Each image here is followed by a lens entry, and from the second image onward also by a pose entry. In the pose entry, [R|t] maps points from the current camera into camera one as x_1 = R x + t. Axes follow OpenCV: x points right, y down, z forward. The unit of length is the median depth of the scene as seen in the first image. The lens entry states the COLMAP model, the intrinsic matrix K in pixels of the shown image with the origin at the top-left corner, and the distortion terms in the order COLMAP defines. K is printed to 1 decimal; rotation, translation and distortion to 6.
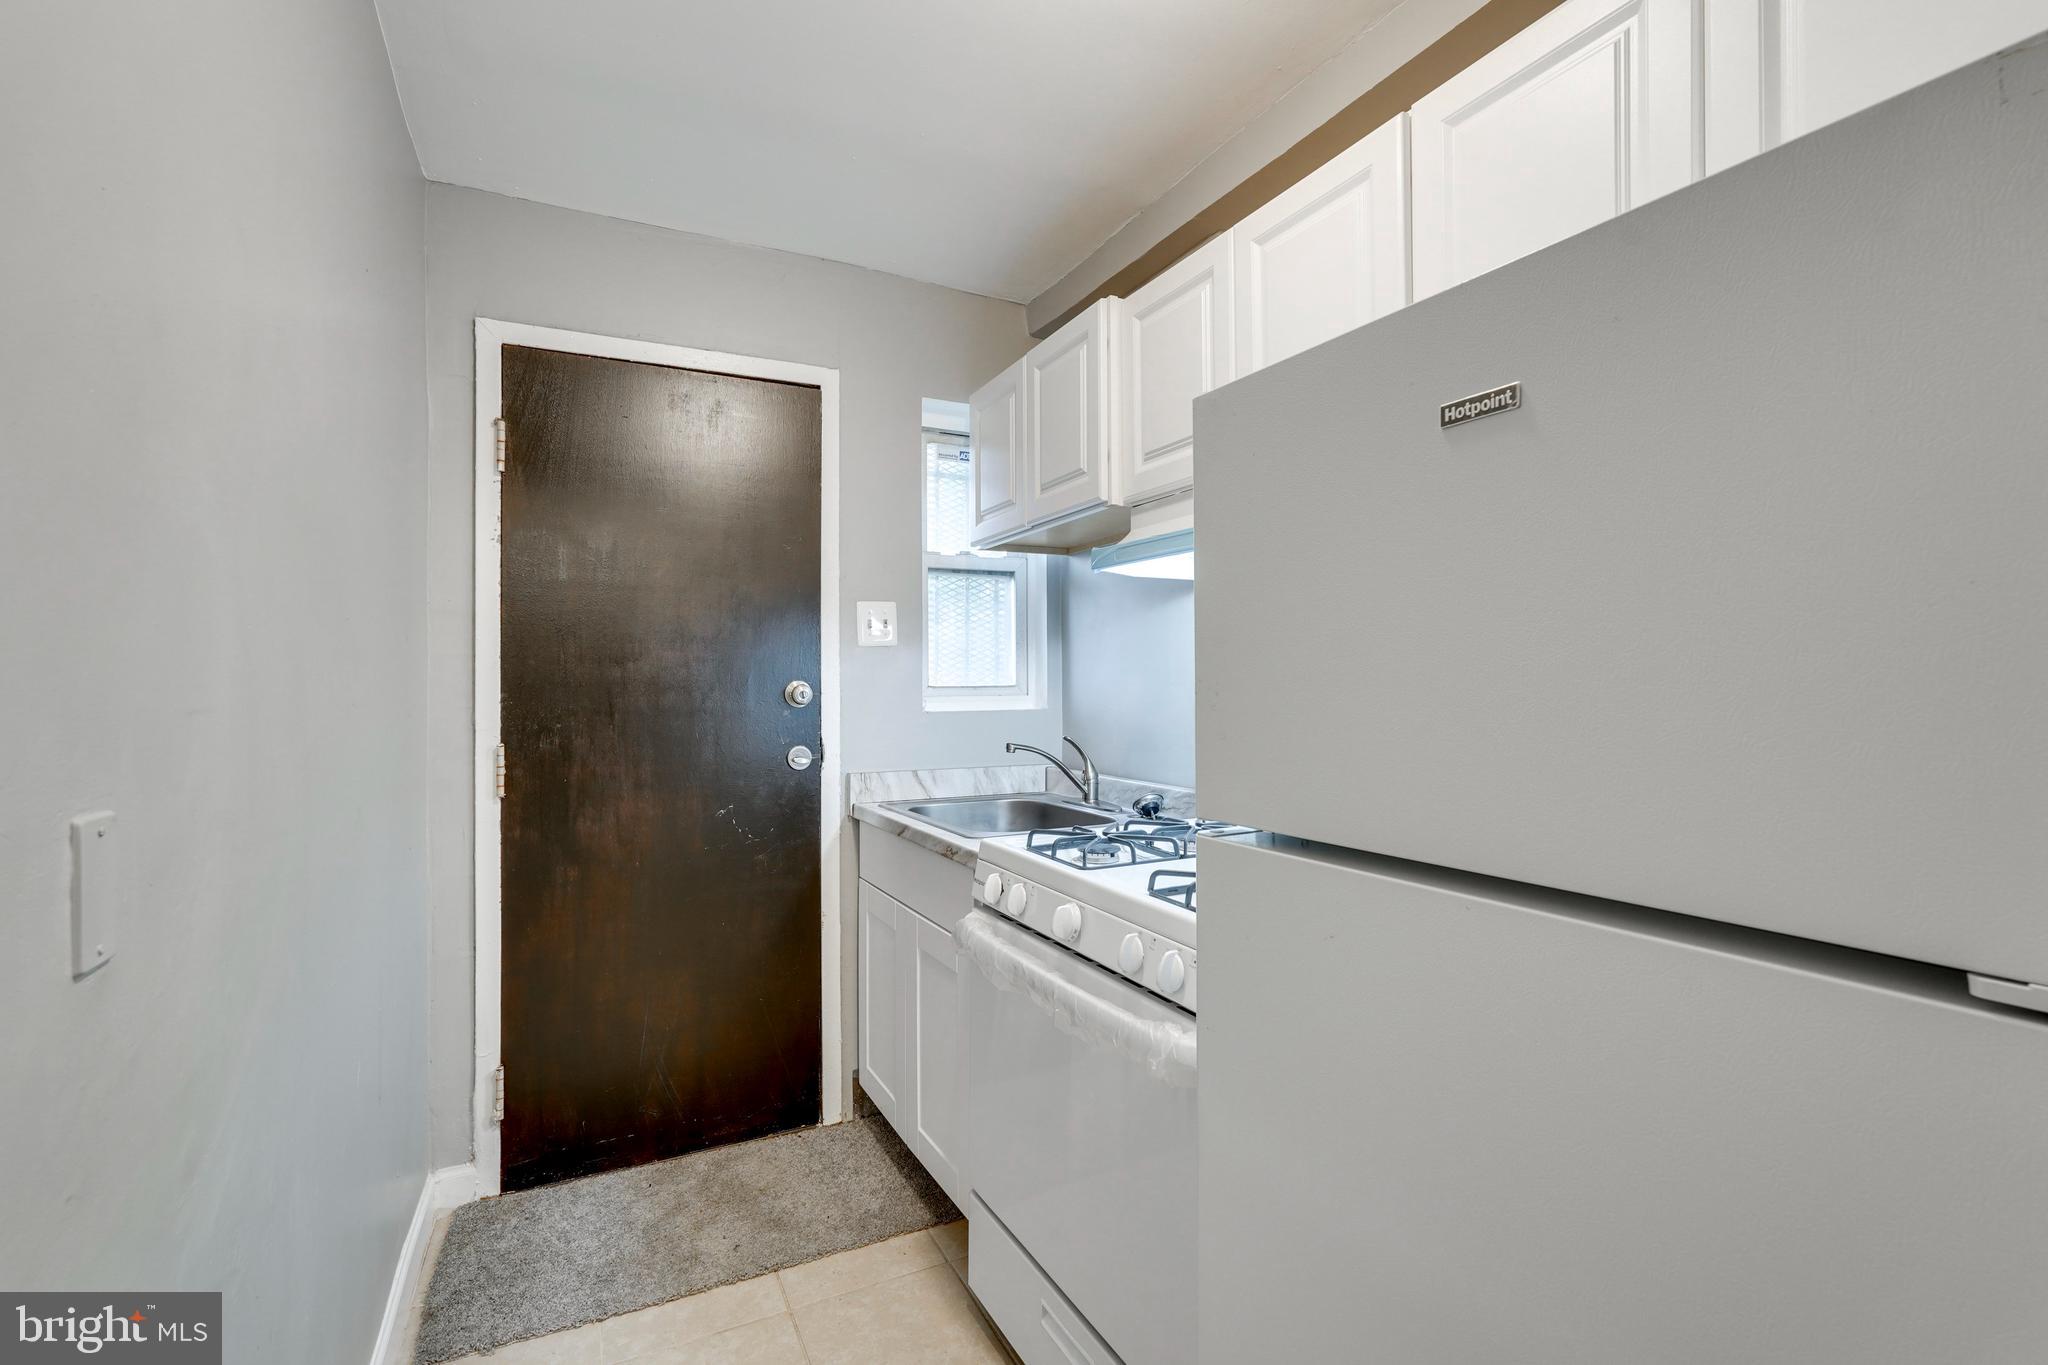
lens RADIAL K [[943.3, 0, 1024.0], [0, 943.3, 682.5], [0, 0, 1]] dist [-0.012212, 0.008641]
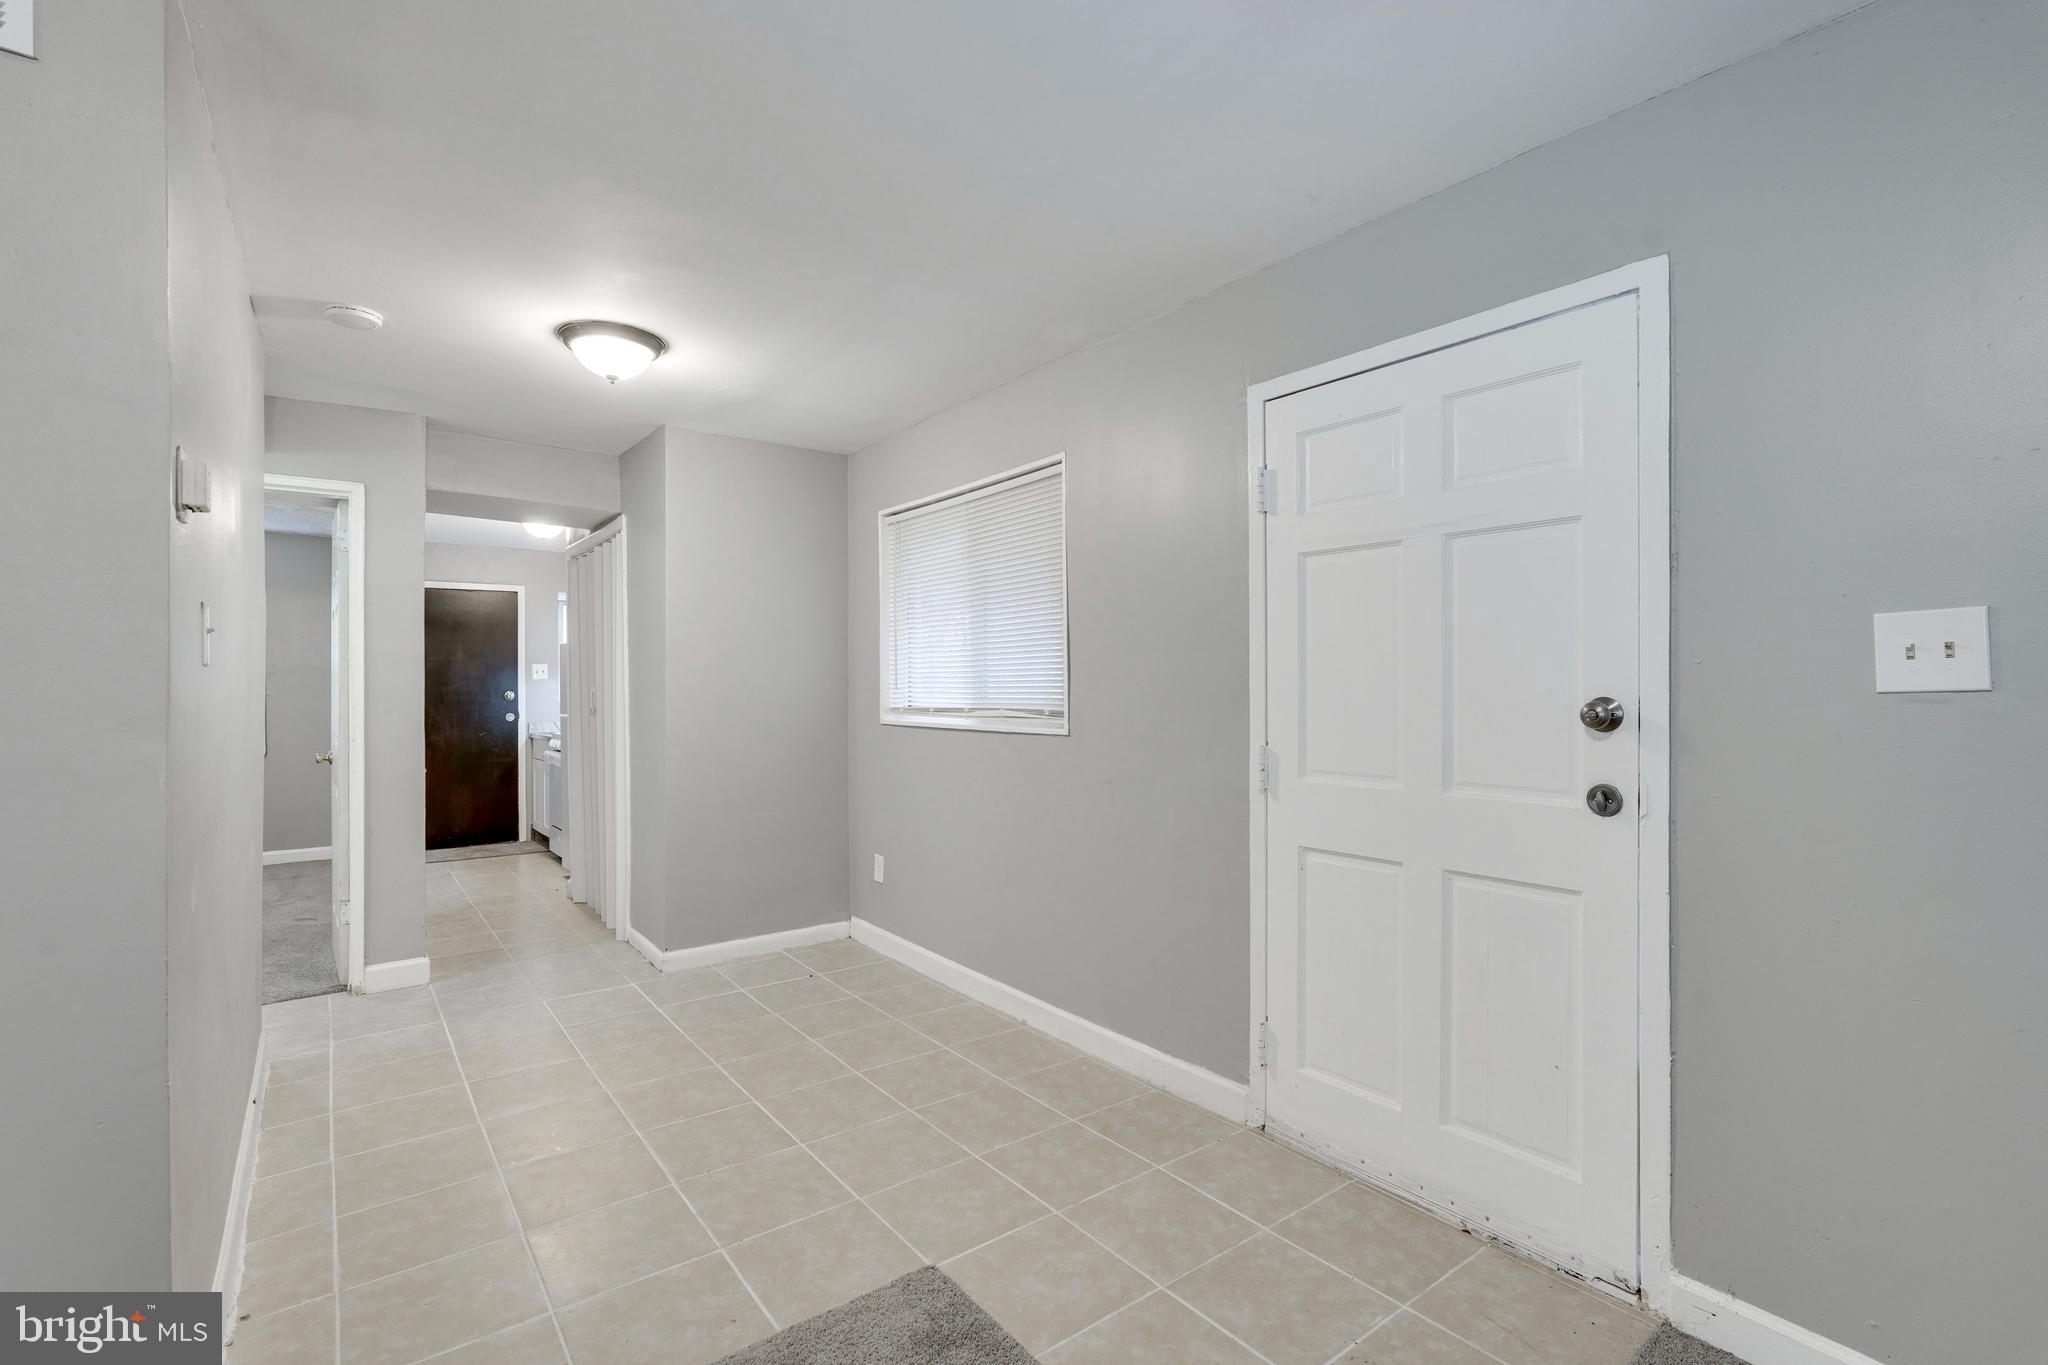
lens RADIAL K [[922.5, 0, 1023.2], [0, 922.5, 688.1], [0, 0, 1]] dist [-0.010604, 0.000455]
pose [[0.985290, -0.000687, 0.170892, 0.909808], [0.001816, 0.999978, -0.006446, 0.009943], [-0.170884, 0.006661, 0.985269, -2.258840]]
